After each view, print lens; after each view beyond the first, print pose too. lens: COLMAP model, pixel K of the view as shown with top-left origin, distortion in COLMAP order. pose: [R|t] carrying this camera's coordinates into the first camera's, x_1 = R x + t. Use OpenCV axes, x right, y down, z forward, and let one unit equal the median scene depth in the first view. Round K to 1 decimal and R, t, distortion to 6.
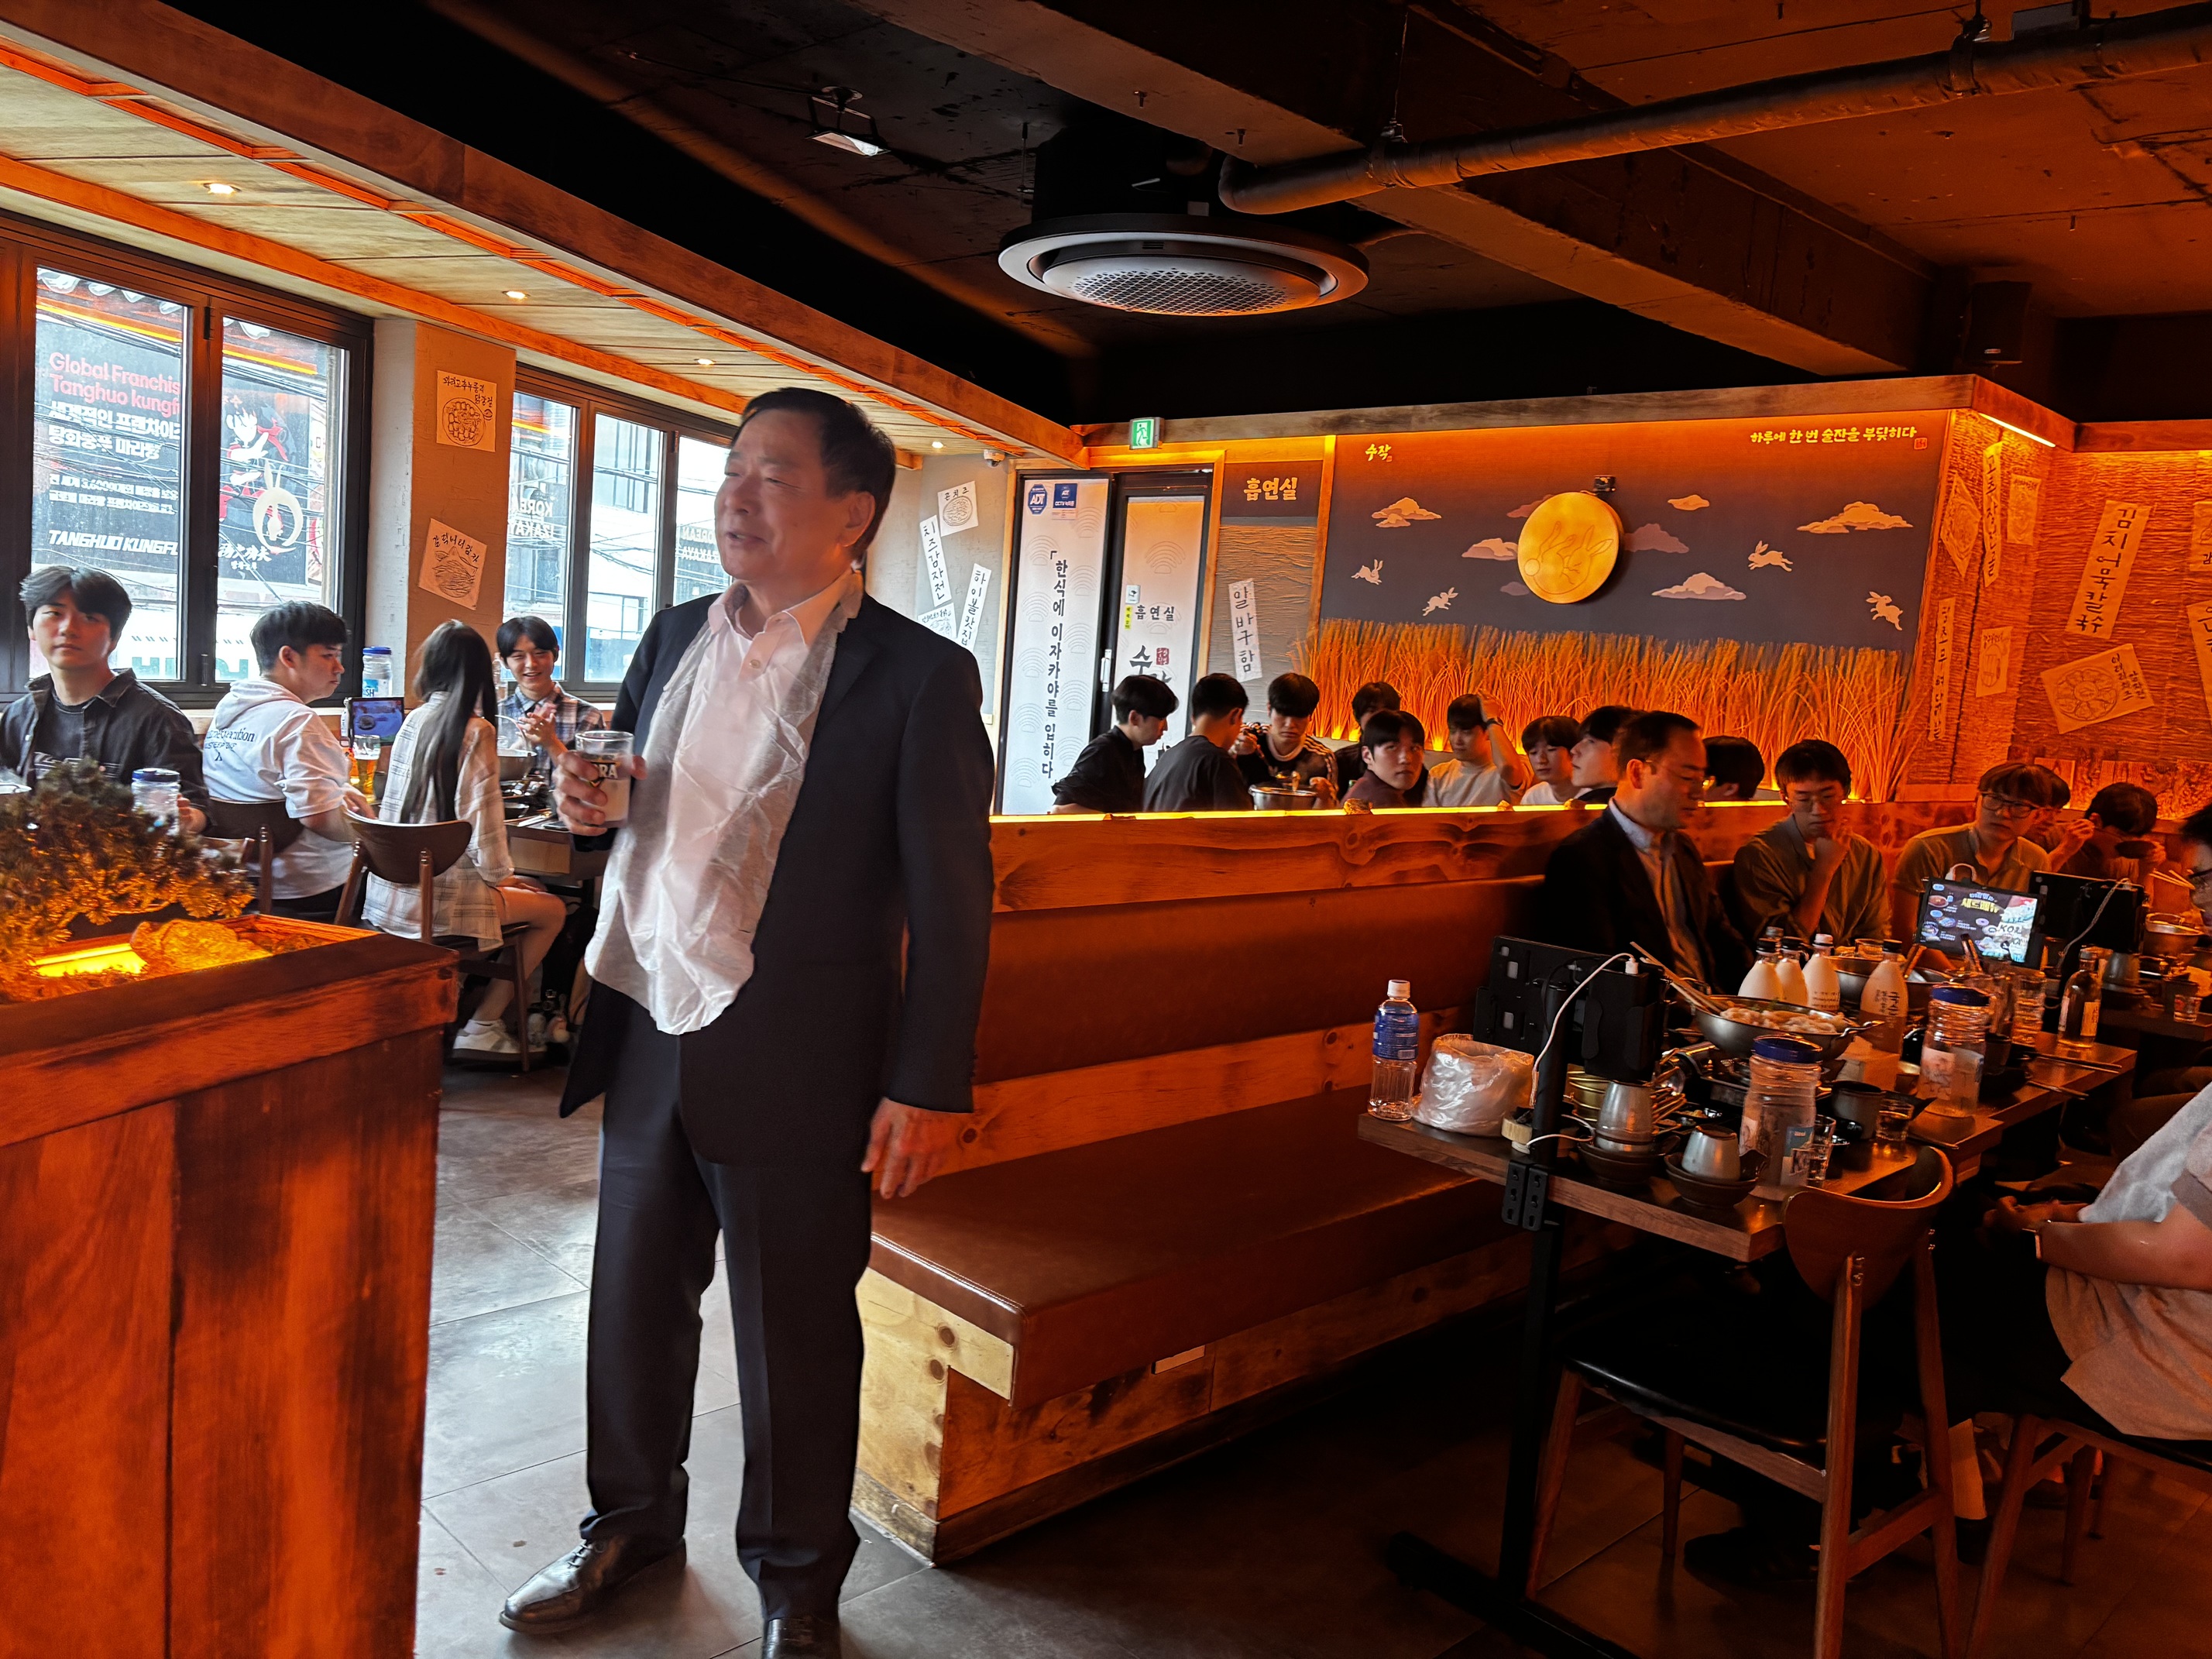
lens RADIAL K [[1663.1, 0, 1093.2], [0, 1663.1, 818.7], [0, 0, 1]] dist [0.056759, -0.060792]
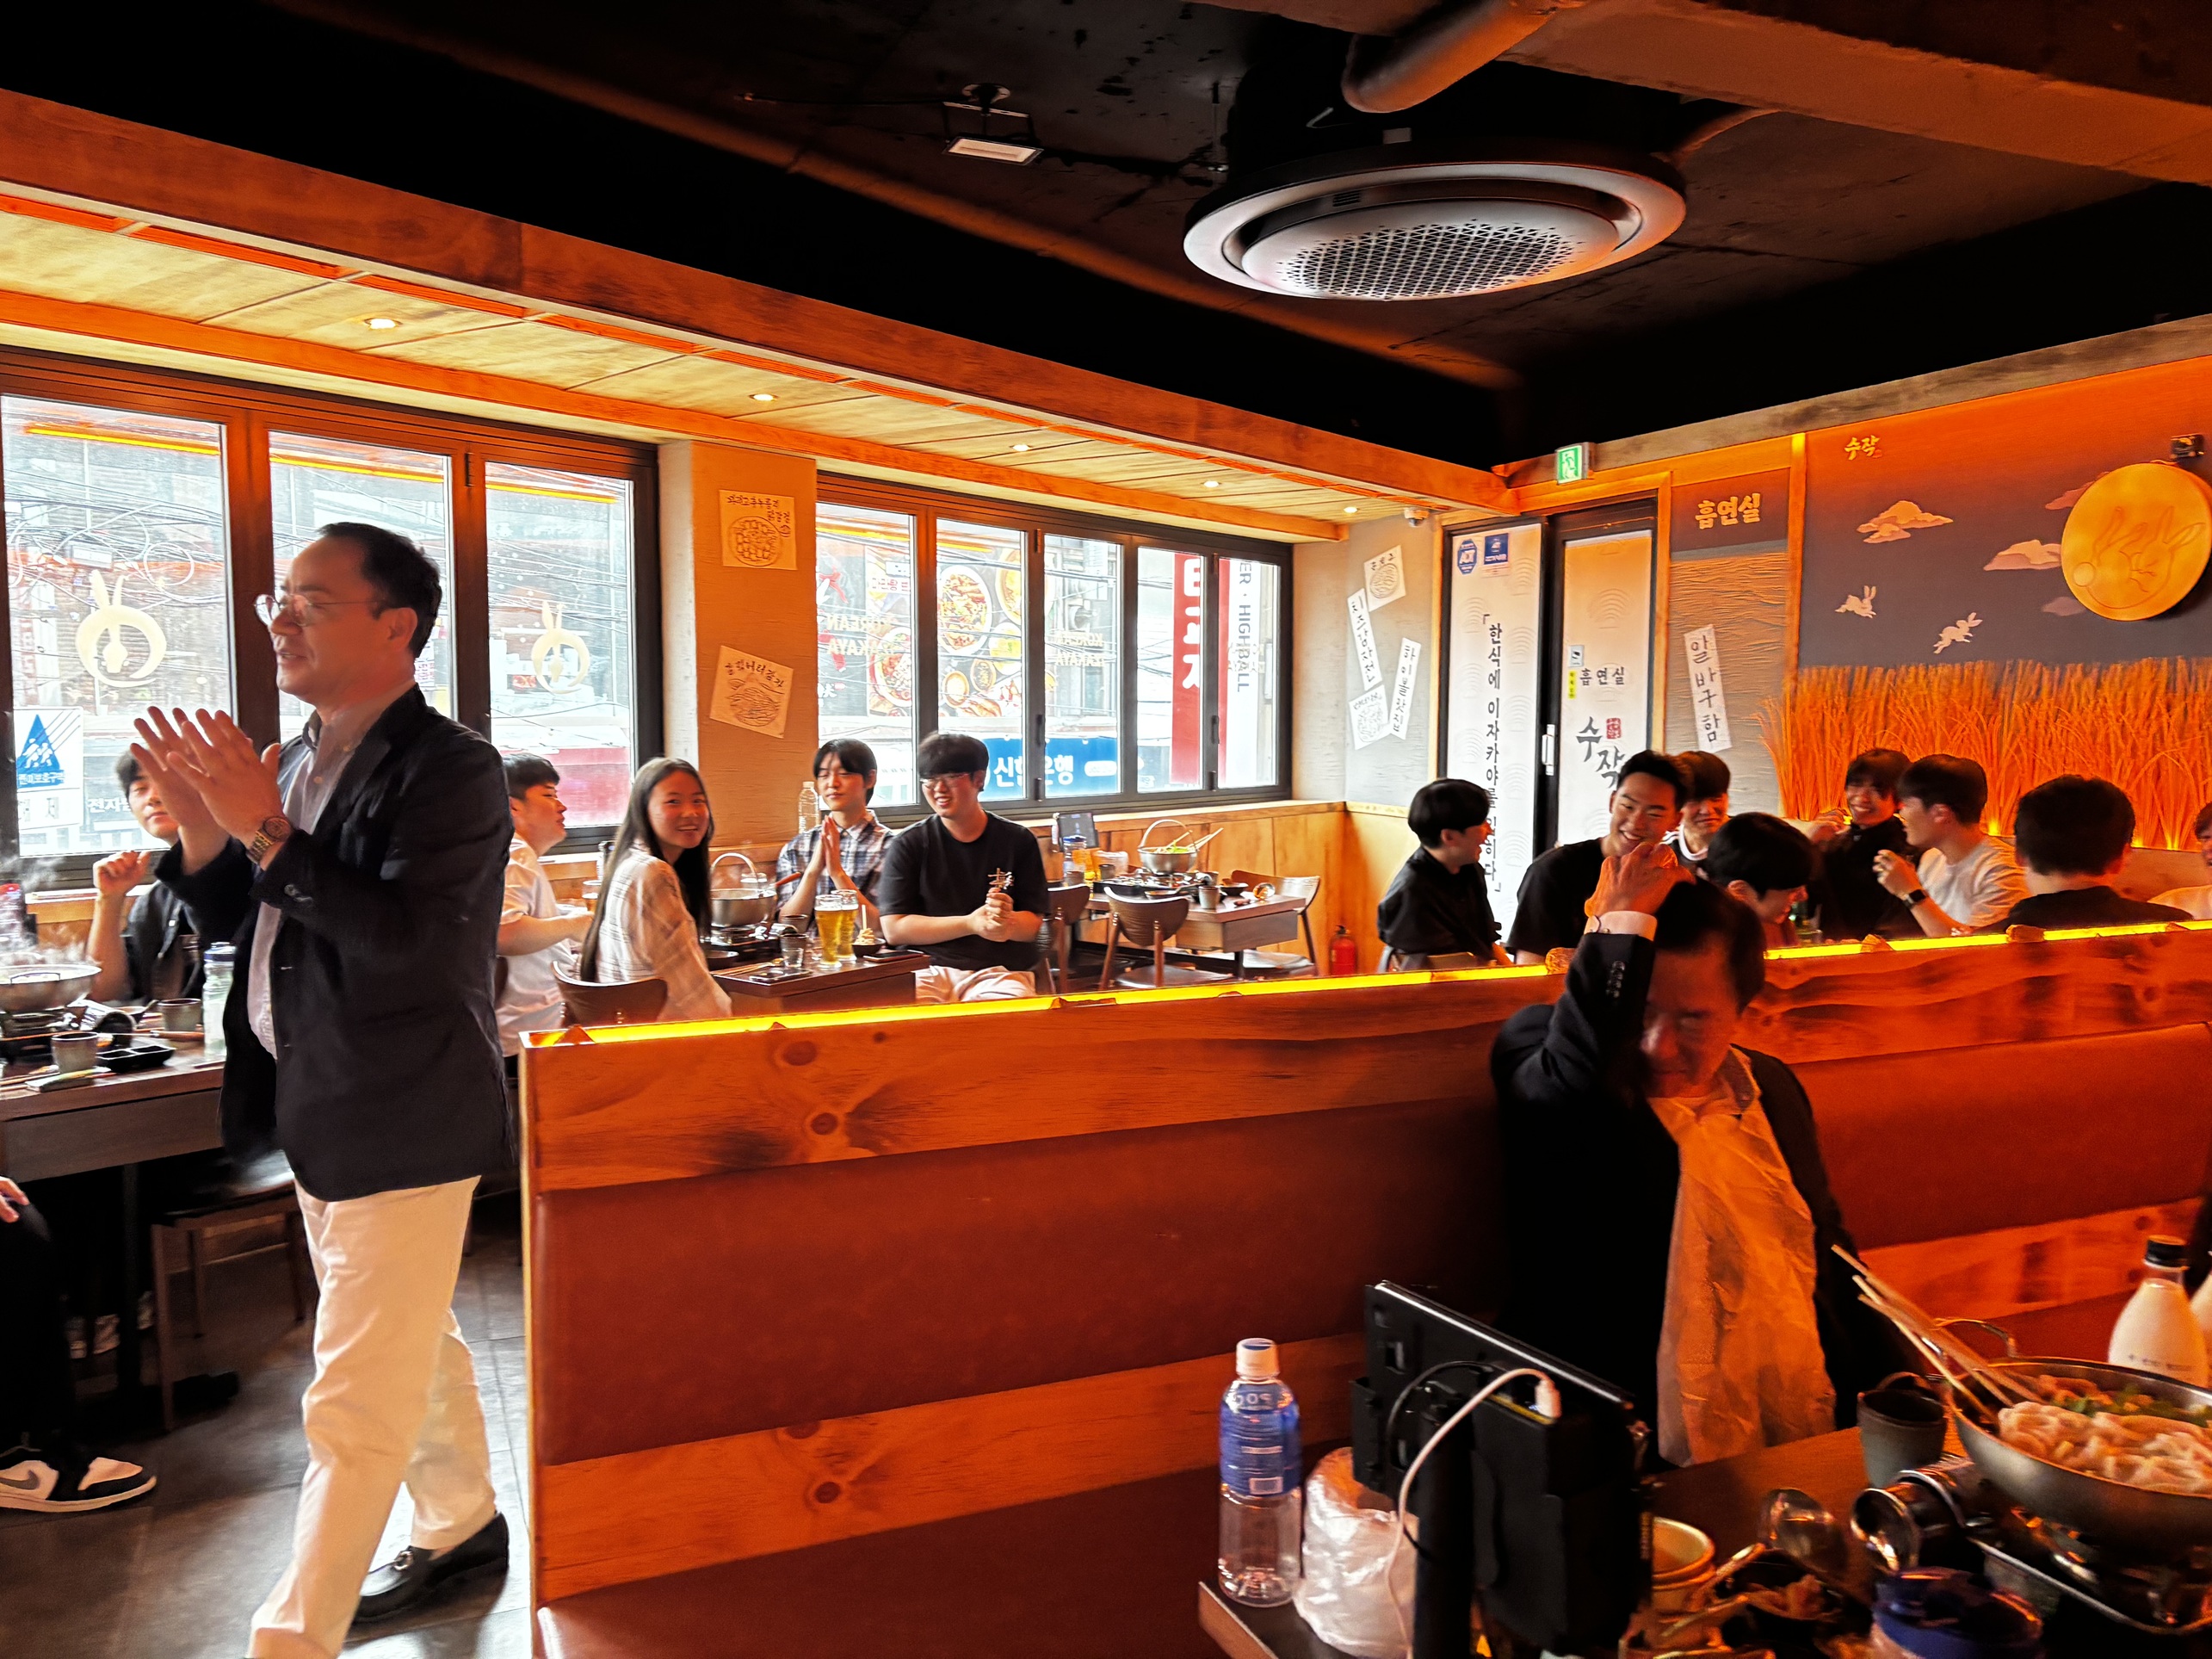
lens RADIAL K [[1662.0, 0, 1099.4], [0, 1662.0, 840.1], [0, 0, 1]] dist [0.047817, -0.059859]
pose [[0.931437, -0.046917, -0.360865, 0.141679], [0.032303, 0.998399, -0.046427, -0.018442], [0.362465, 0.031587, 0.931462, 0.204028]]
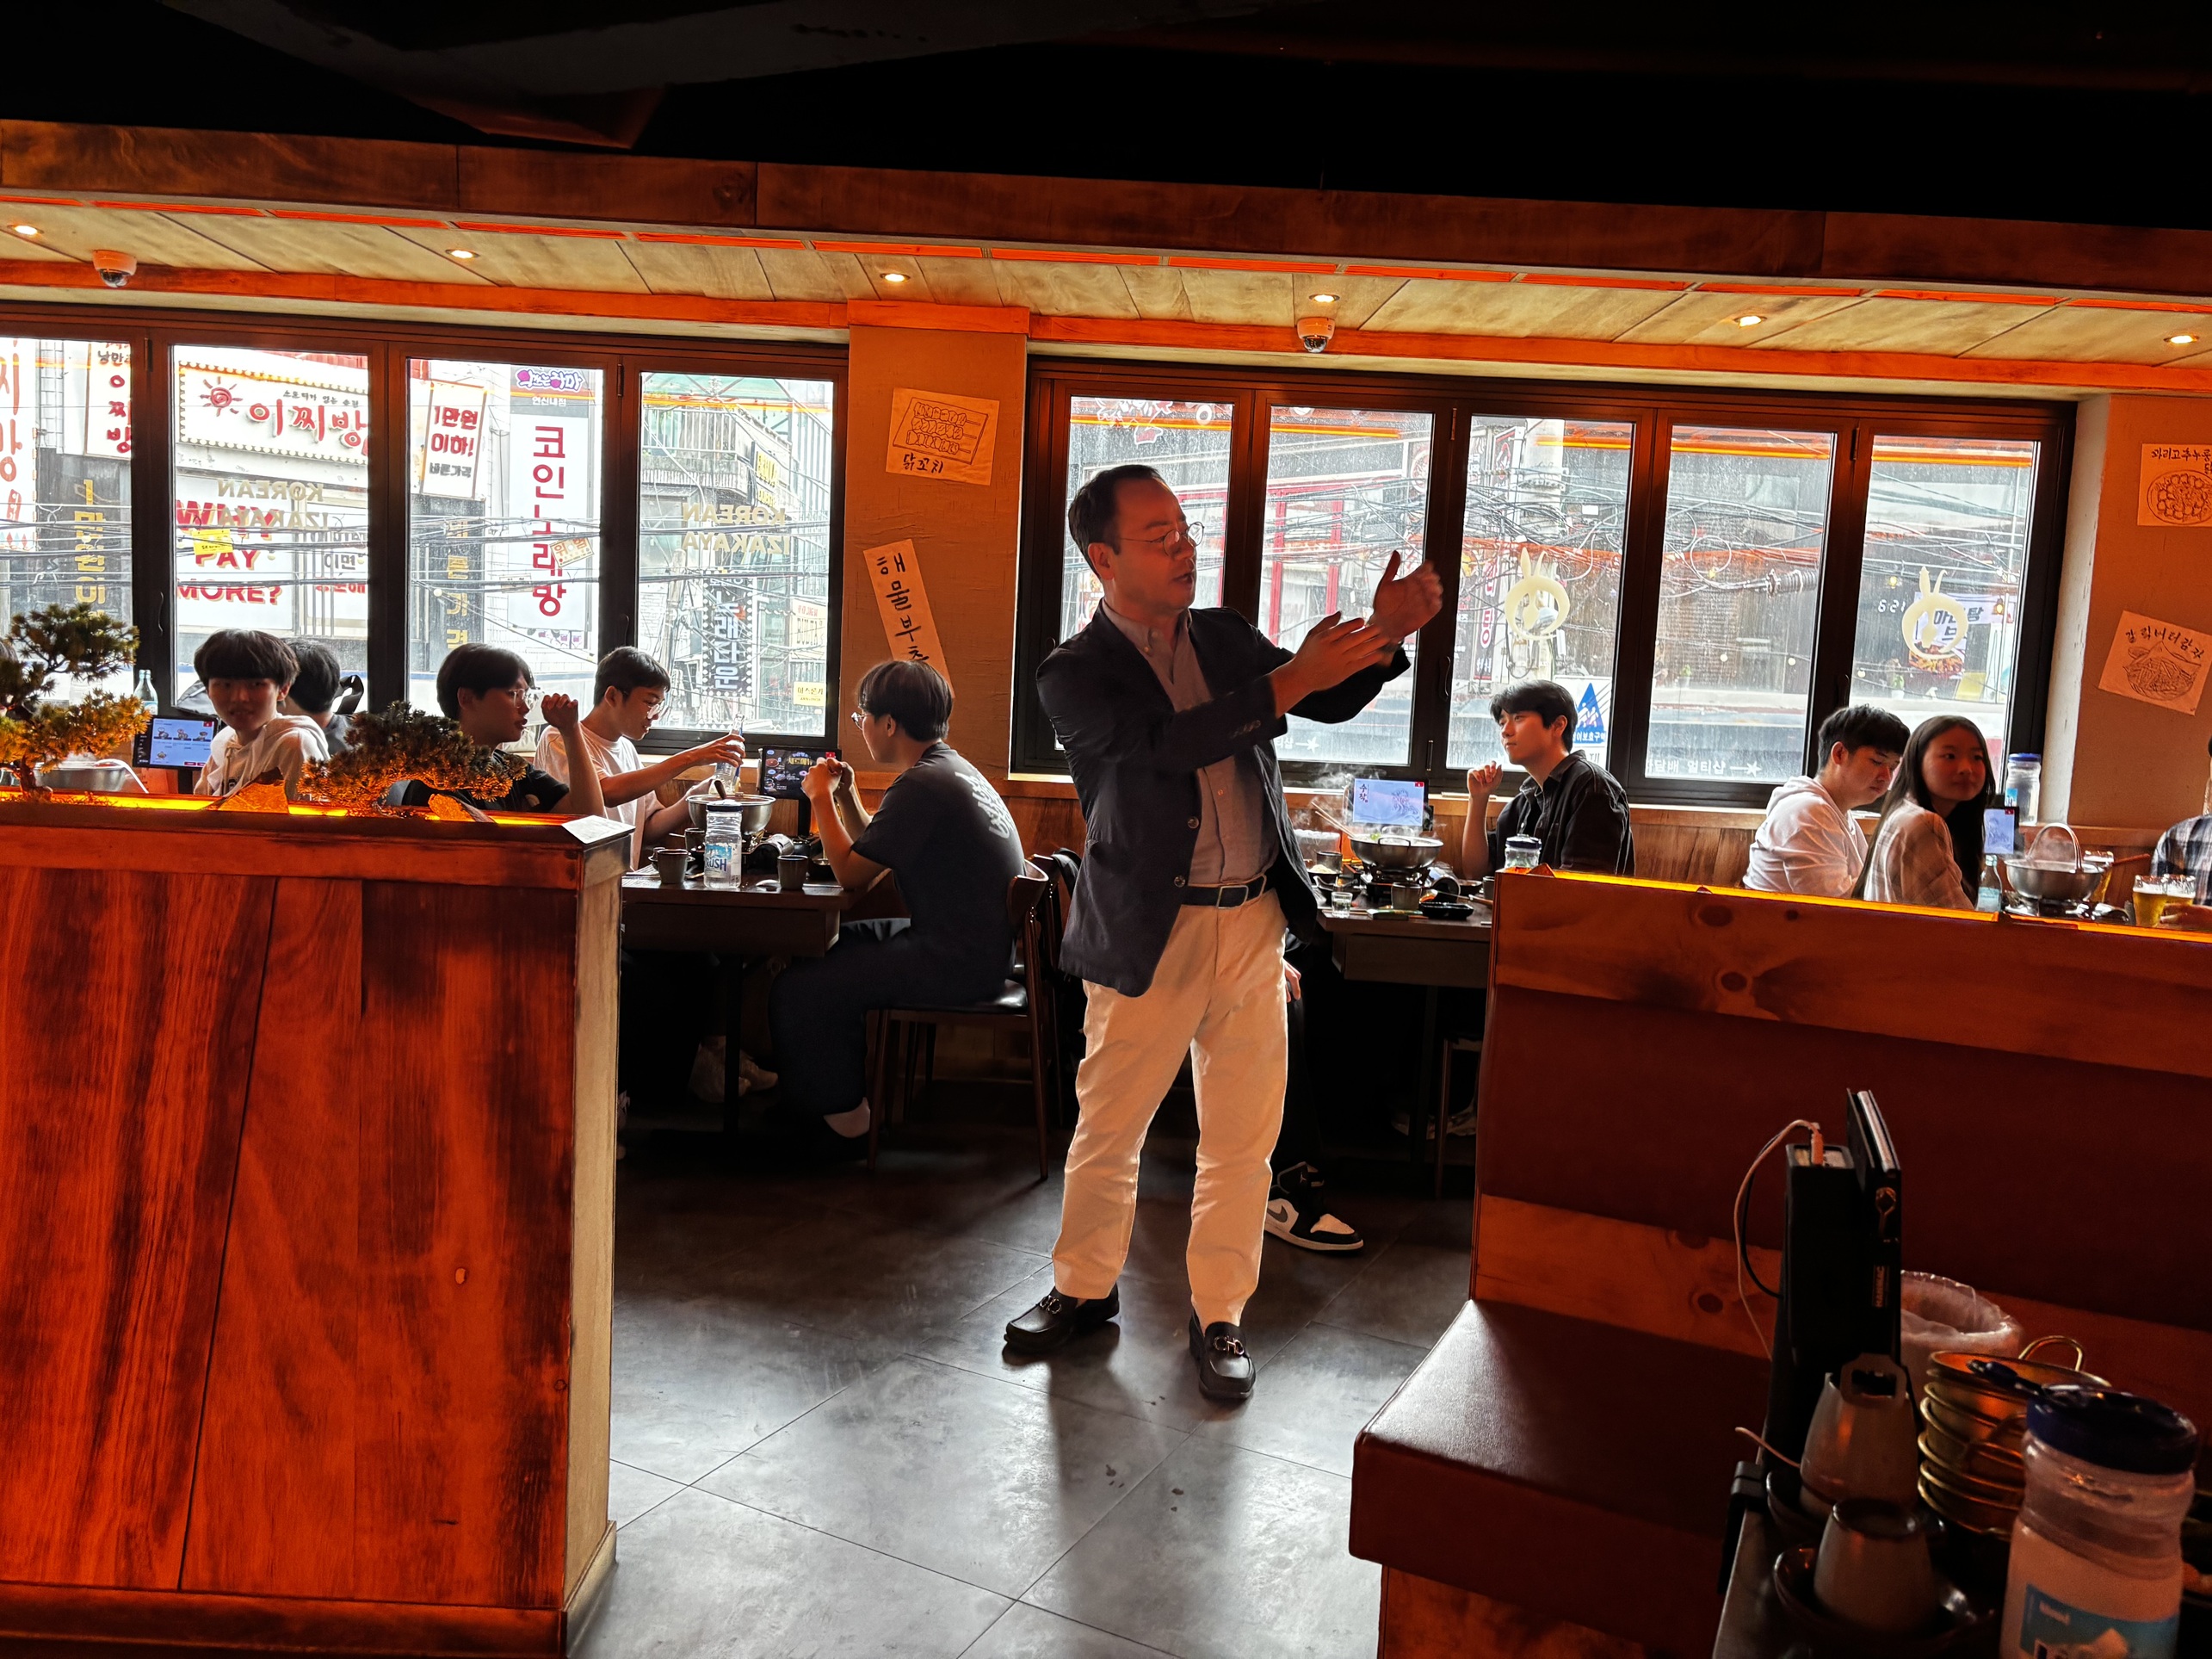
lens RADIAL K [[1666.0, 0, 1122.4], [0, 1666.0, 820.7], [0, 0, 1]] dist [0.047396, -0.045463]
pose [[0.315976, 0.022073, -0.948510, 0.285707], [-0.117469, 0.992947, -0.016025, 0.006721], [0.941467, 0.116483, 0.316340, 0.238430]]
